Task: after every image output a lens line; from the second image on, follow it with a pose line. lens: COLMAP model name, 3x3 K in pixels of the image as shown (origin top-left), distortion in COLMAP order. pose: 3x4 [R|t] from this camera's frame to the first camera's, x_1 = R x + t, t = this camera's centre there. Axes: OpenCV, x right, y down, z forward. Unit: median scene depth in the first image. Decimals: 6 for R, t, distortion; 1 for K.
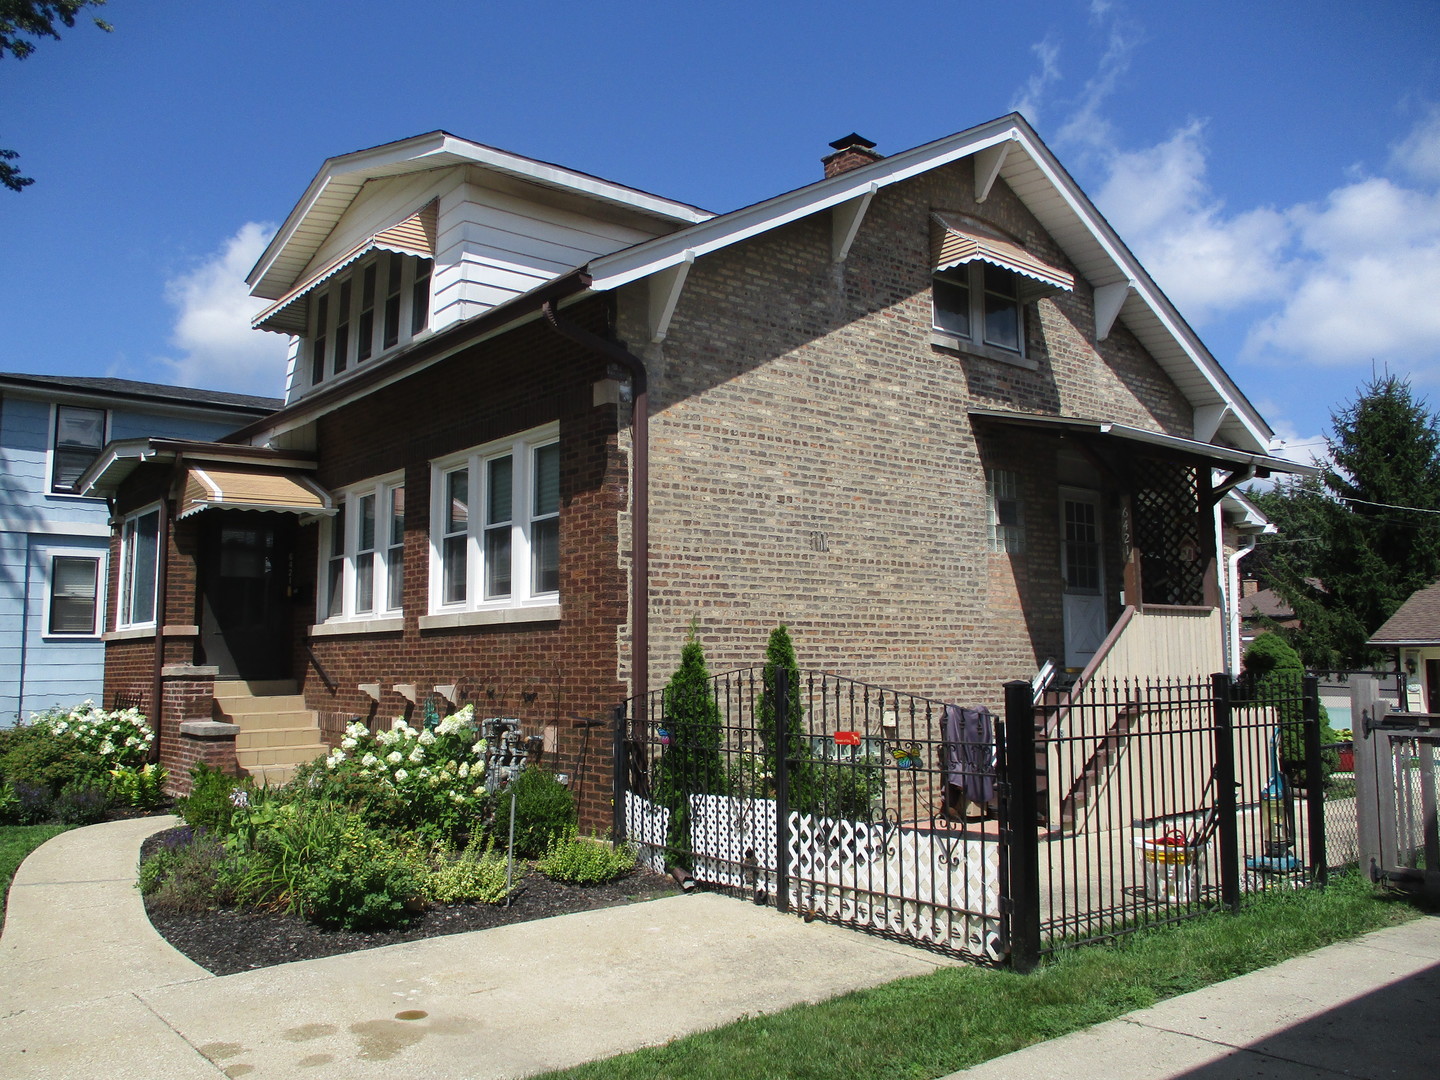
lens RADIAL K [[1222.3, 0, 720.0], [0, 1222.3, 540.0], [0, 0, 1]] dist [0.001313, -0.005527]
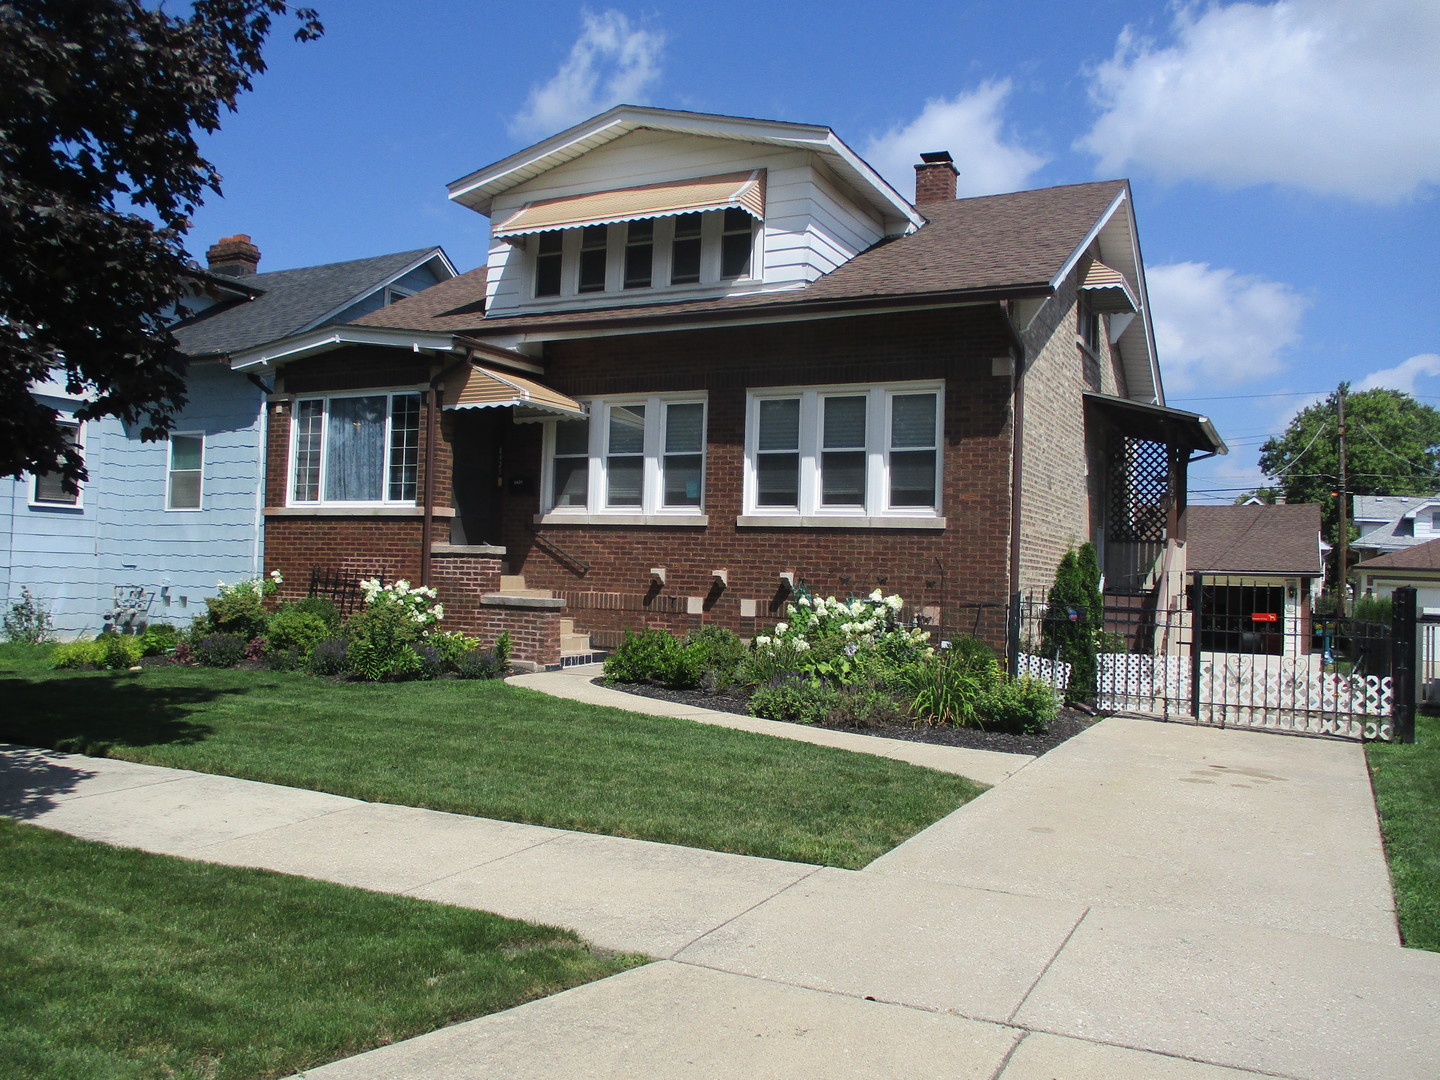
lens RADIAL K [[1222.3, 0, 720.0], [0, 1222.3, 540.0], [0, 0, 1]] dist [0.001313, -0.005527]
pose [[0.907714, 0.055200, 0.415943, -0.787293], [-0.085796, 0.994782, 0.055214, 0.020826], [-0.410725, -0.085805, 0.907713, -0.109396]]
